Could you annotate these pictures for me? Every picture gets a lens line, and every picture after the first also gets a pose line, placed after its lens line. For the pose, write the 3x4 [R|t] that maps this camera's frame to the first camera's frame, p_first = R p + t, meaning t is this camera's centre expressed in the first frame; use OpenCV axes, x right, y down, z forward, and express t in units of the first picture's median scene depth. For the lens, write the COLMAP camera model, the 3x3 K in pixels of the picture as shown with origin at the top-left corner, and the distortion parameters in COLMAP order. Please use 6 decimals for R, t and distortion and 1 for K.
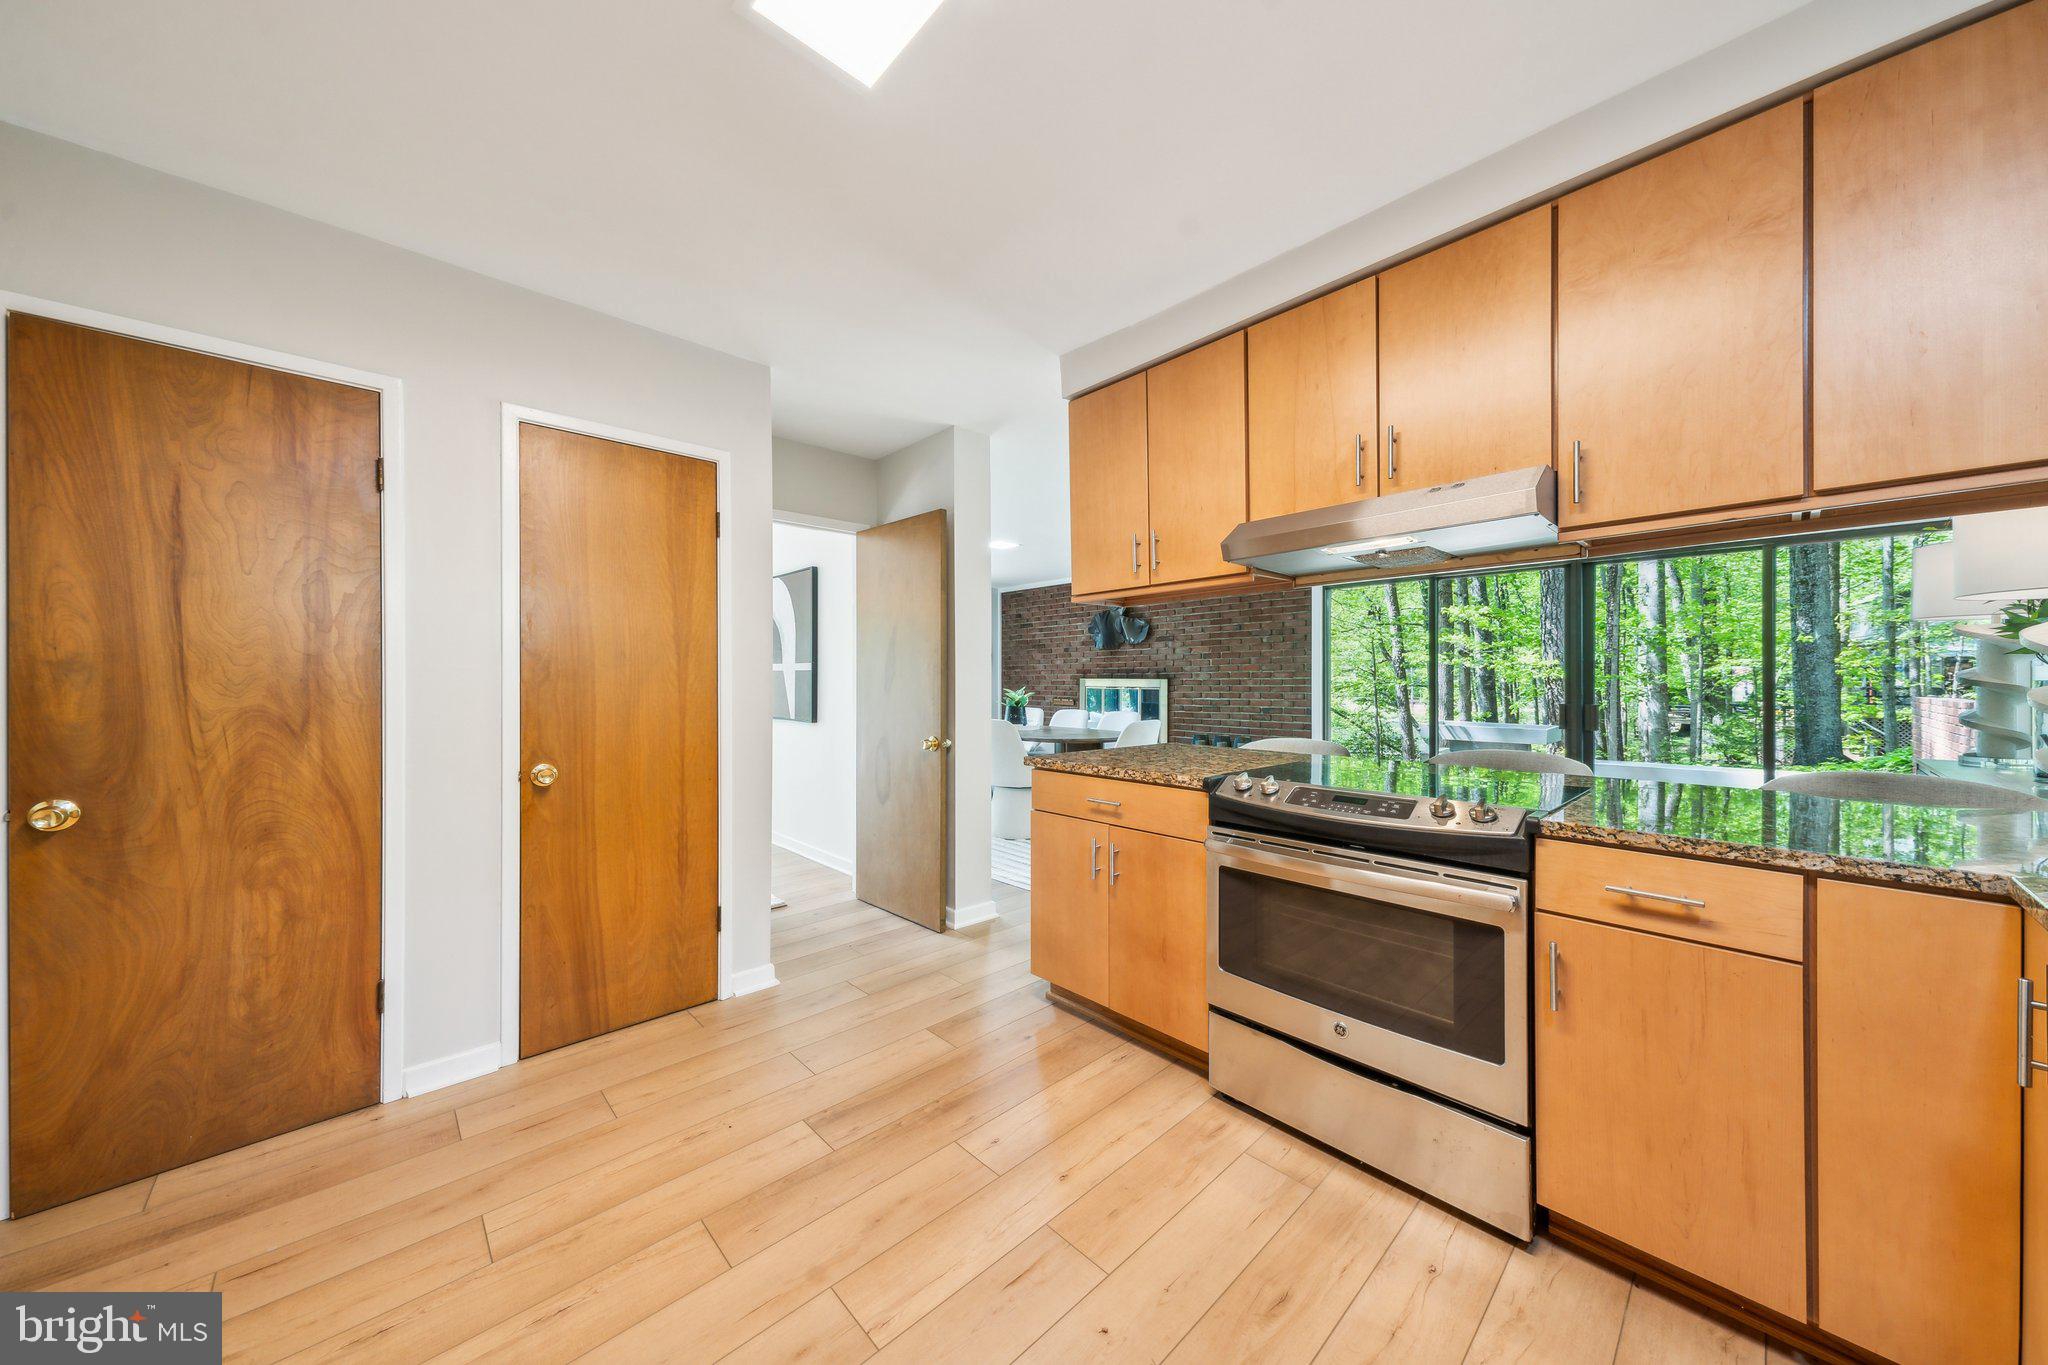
lens RADIAL K [[692.5, 0, 1023.4], [0, 692.5, 694.4], [0, 0, 1]] dist [-0.000030, -0.000001]
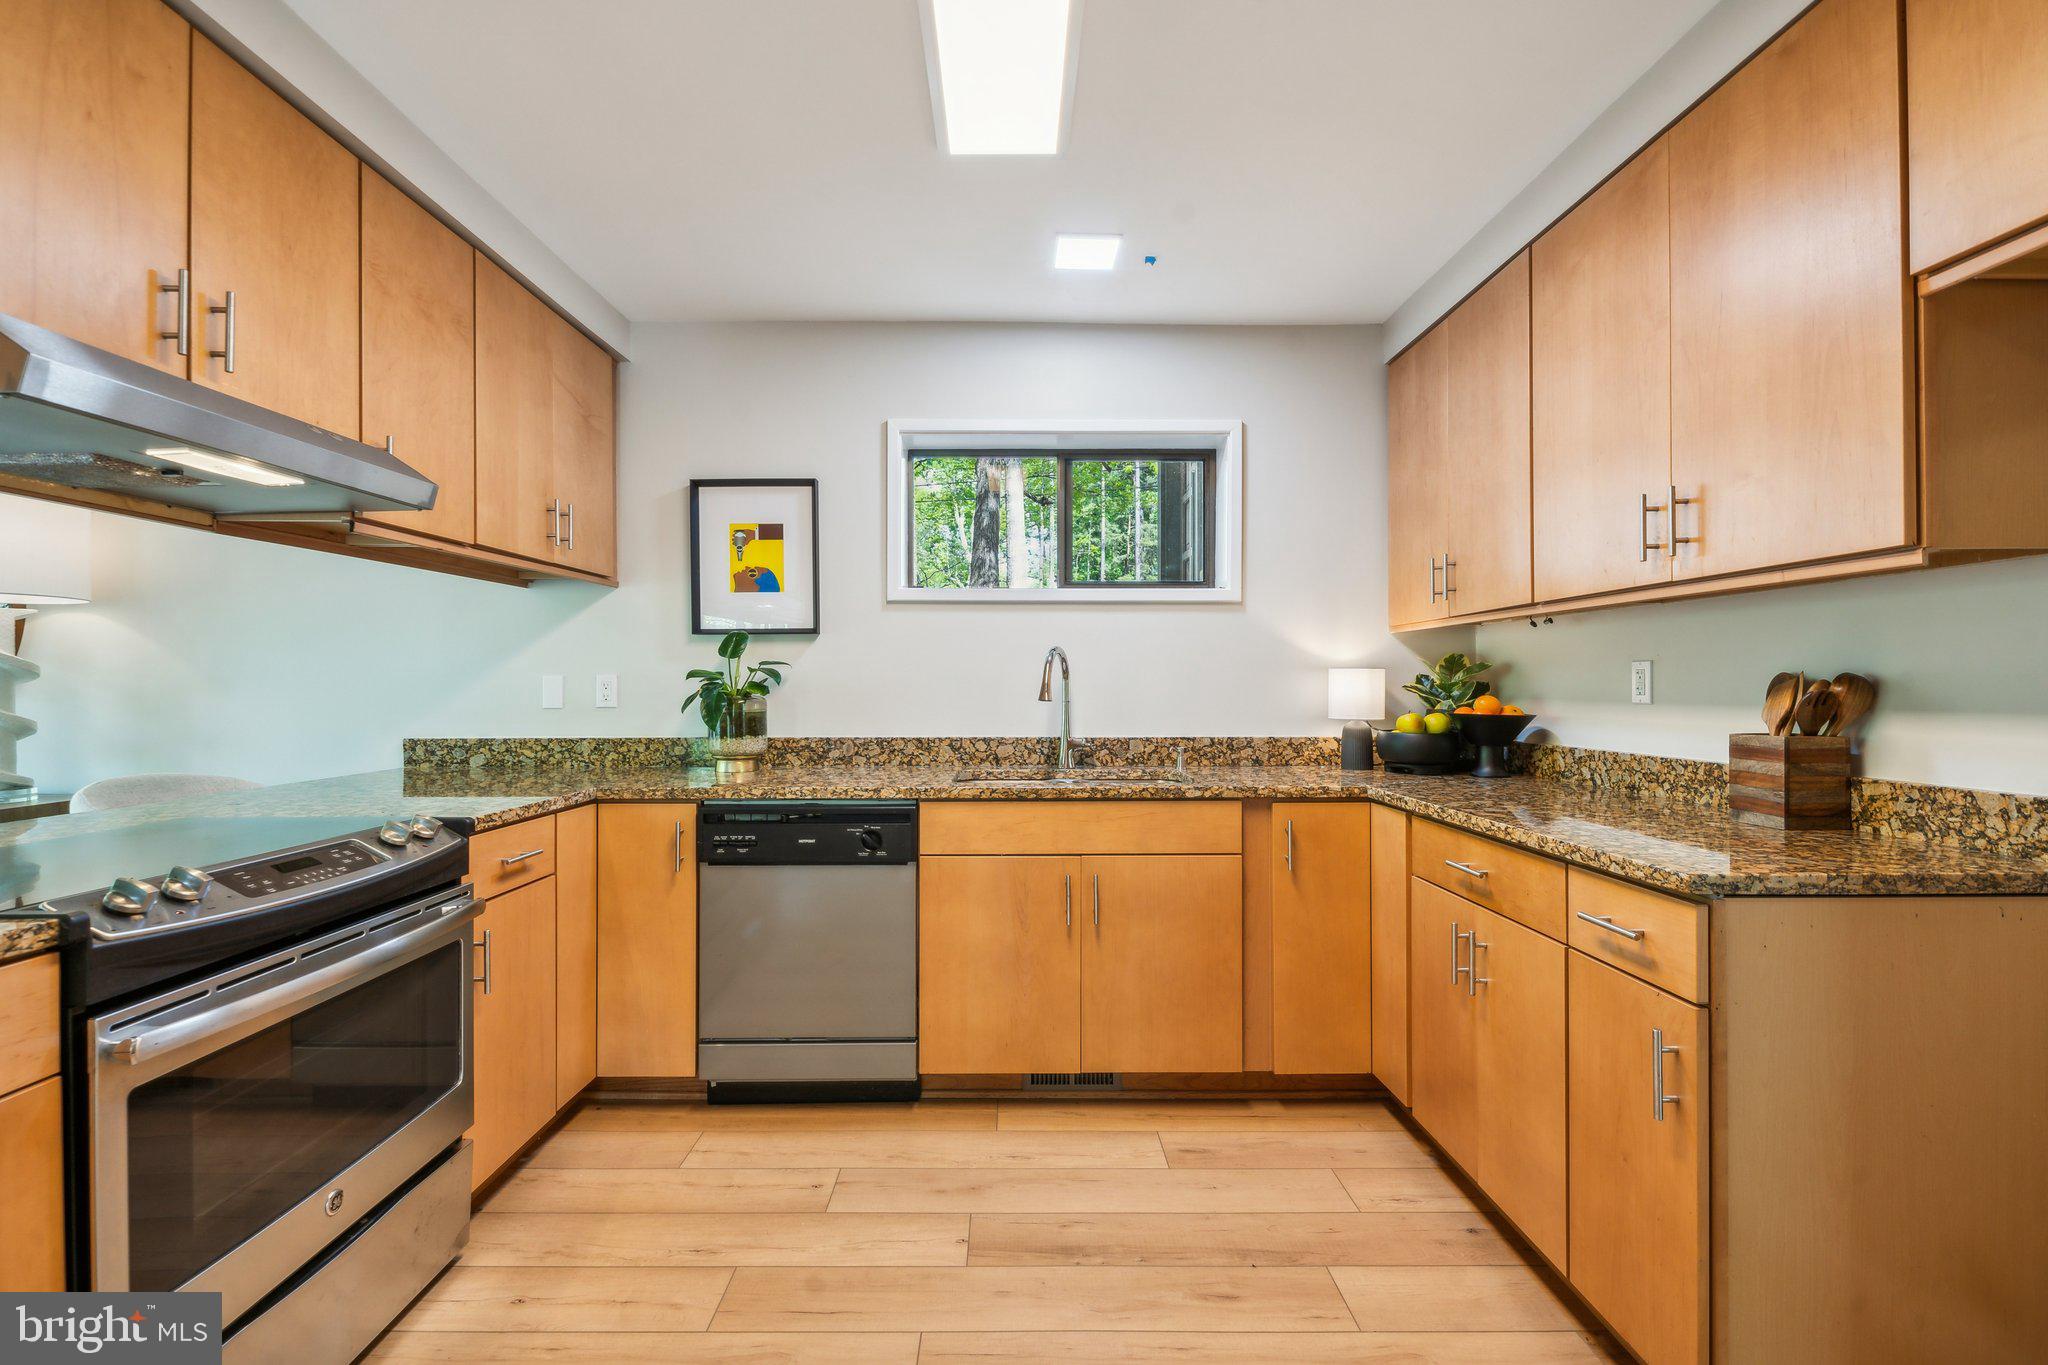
lens RADIAL K [[833.0, 0, 1009.6], [0, 833.0, 678.2], [0, 0, 1]] dist [0.001747, 0.000068]
pose [[-0.736210, 0.005098, 0.676734, -0.720226], [0.009405, 0.999952, 0.002699, -0.025645], [-0.676688, 0.008352, -0.736222, 1.453239]]
